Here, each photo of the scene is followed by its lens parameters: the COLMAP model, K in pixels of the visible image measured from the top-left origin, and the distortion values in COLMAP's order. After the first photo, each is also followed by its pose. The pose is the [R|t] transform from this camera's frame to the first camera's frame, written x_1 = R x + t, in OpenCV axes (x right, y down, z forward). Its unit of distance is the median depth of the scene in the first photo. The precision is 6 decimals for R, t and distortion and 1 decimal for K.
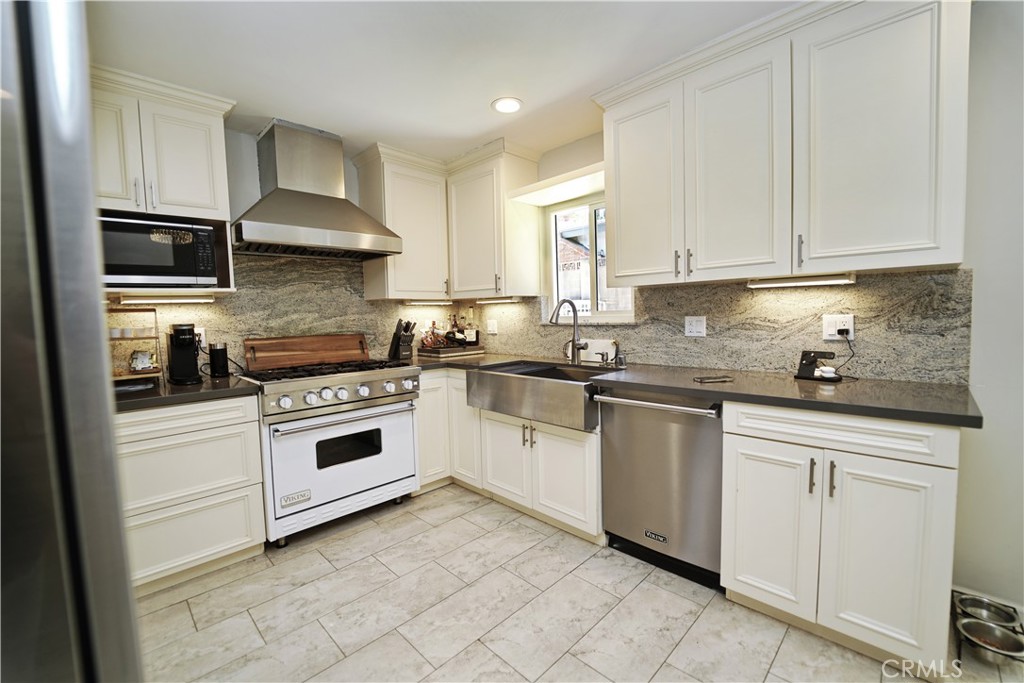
lens RADIAL K [[421.2, 0, 515.7], [0, 421.2, 340.7], [0, 0, 1]] dist [-0.021773, -0.000382]
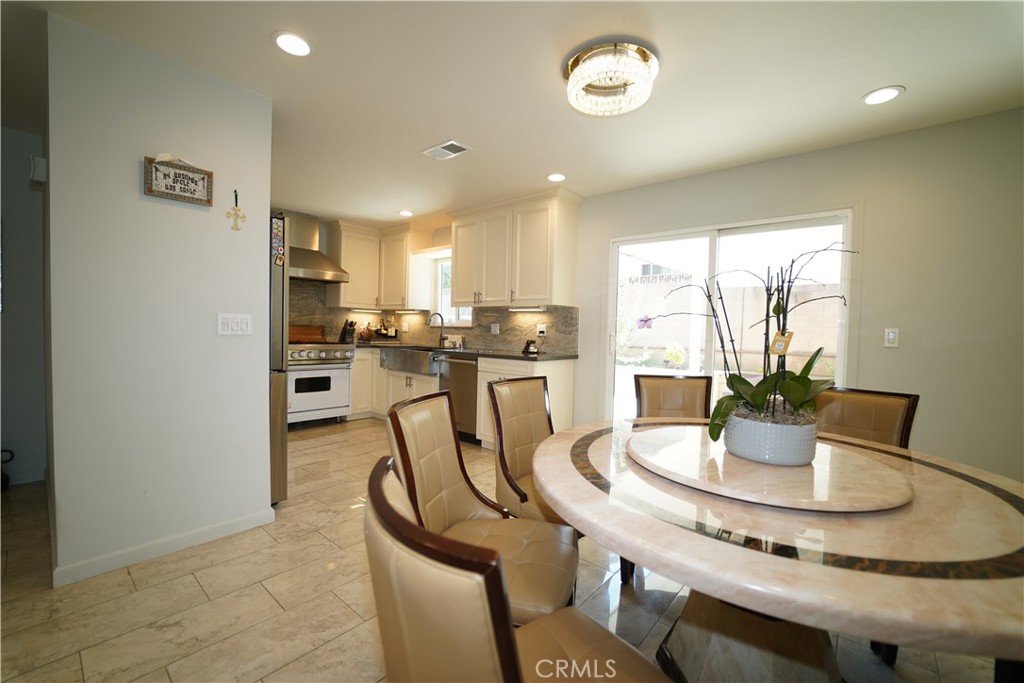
lens RADIAL K [[421.2, 0, 513.0], [0, 421.2, 343.3], [0, 0, 1]] dist [-0.021773, -0.000382]
pose [[0.996105, 0.048803, 0.073444, 0.333651], [-0.046464, 0.998367, -0.033229, 0.086865], [-0.074946, 0.029687, 0.996746, -0.901346]]
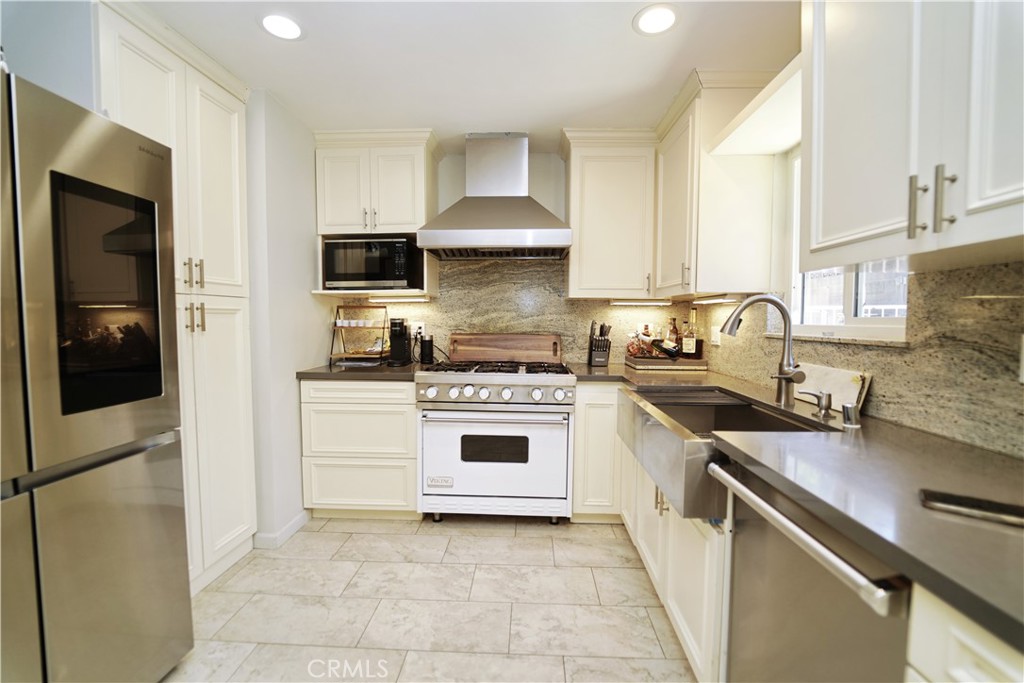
lens RADIAL K [[421.2, 0, 516.3], [0, 421.2, 341.4], [0, 0, 1]] dist [-0.021773, -0.000382]
pose [[0.678360, 0.066884, -0.731679, 0.329218], [-0.069437, 0.997227, 0.026781, -0.025345], [0.731441, 0.032638, 0.681123, 0.337427]]
